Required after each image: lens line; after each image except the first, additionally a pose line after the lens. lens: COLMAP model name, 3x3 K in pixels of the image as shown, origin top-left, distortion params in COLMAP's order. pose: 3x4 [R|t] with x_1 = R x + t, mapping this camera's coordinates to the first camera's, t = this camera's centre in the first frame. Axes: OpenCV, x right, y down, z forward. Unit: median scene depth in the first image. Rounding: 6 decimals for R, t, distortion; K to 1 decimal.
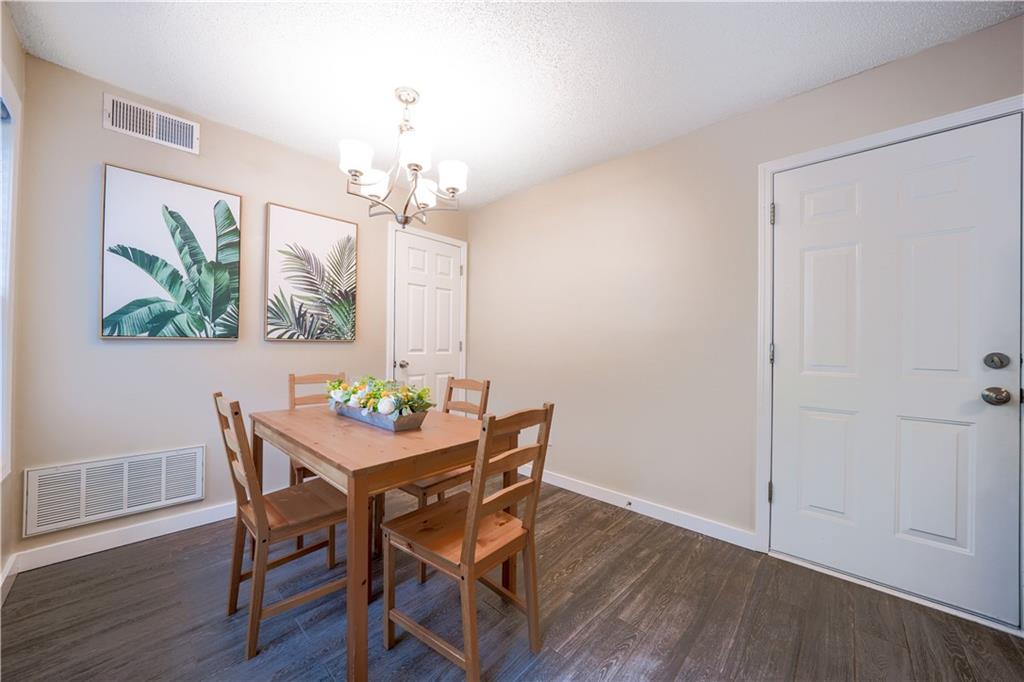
lens RADIAL K [[367.9, 0, 508.4], [0, 367.9, 341.1], [0, 0, 1]] dist [-0.012908, 0.000065]
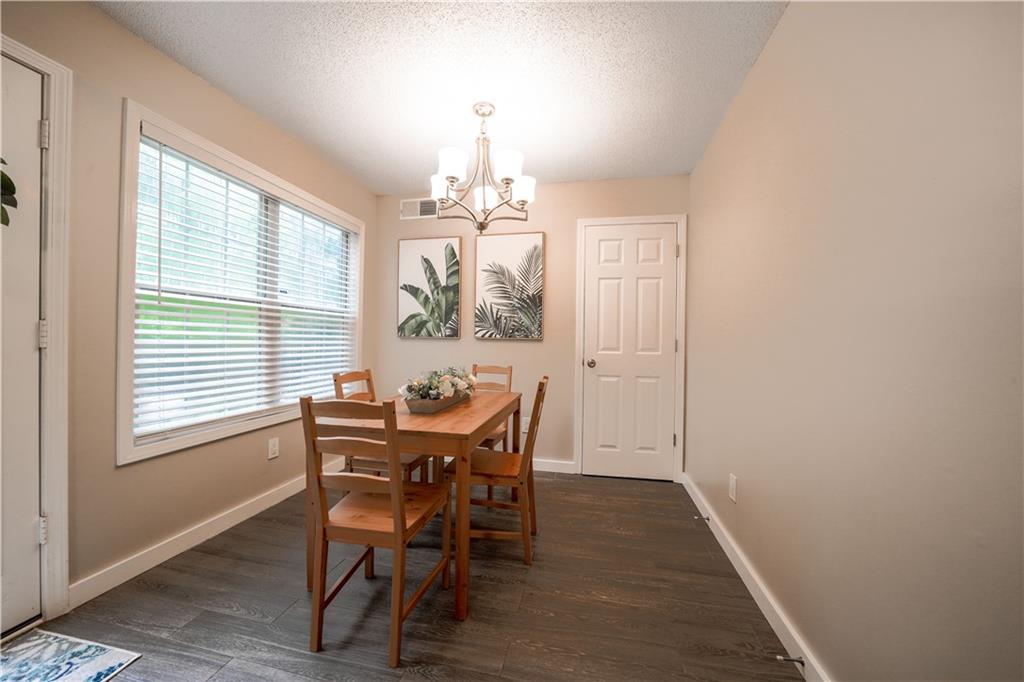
lens RADIAL K [[367.9, 0, 511.6], [0, 367.9, 341.0], [0, 0, 1]] dist [-0.012908, 0.000065]
pose [[0.514589, -0.005000, -0.857422, 0.582131], [-0.002348, 0.999971, -0.007241, 0.016485], [0.857433, 0.005740, 0.514563, 0.438161]]
